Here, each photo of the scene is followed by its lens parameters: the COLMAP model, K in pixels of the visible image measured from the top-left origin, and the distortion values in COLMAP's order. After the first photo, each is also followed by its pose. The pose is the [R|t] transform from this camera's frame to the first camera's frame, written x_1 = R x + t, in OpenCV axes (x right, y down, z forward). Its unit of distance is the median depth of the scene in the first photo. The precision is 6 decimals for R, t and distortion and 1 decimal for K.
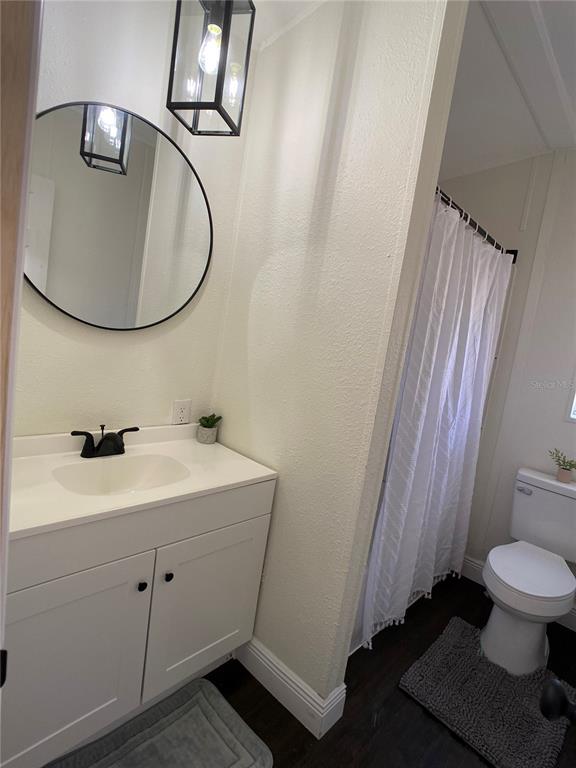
lens RADIAL K [[394.3, 0, 295.3], [0, 394.3, 381.2], [0, 0, 1]] dist [-0.041698, 0.010887]
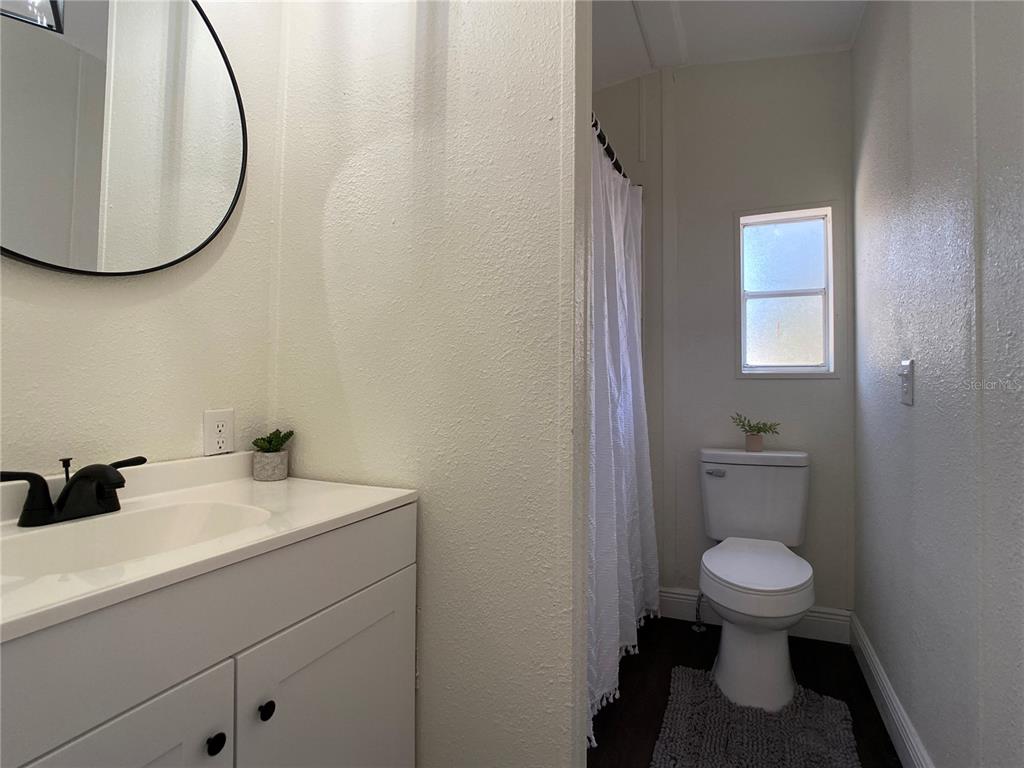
lens RADIAL K [[525.7, 0, 506.5], [0, 525.7, 383.2], [0, 0, 1]] dist [-0.041698, 0.010887]
pose [[0.931192, -0.134182, 0.338935, -0.147111], [0.171721, 0.981629, -0.083168, 0.141491], [-0.321548, 0.135648, 0.937127, 0.157433]]
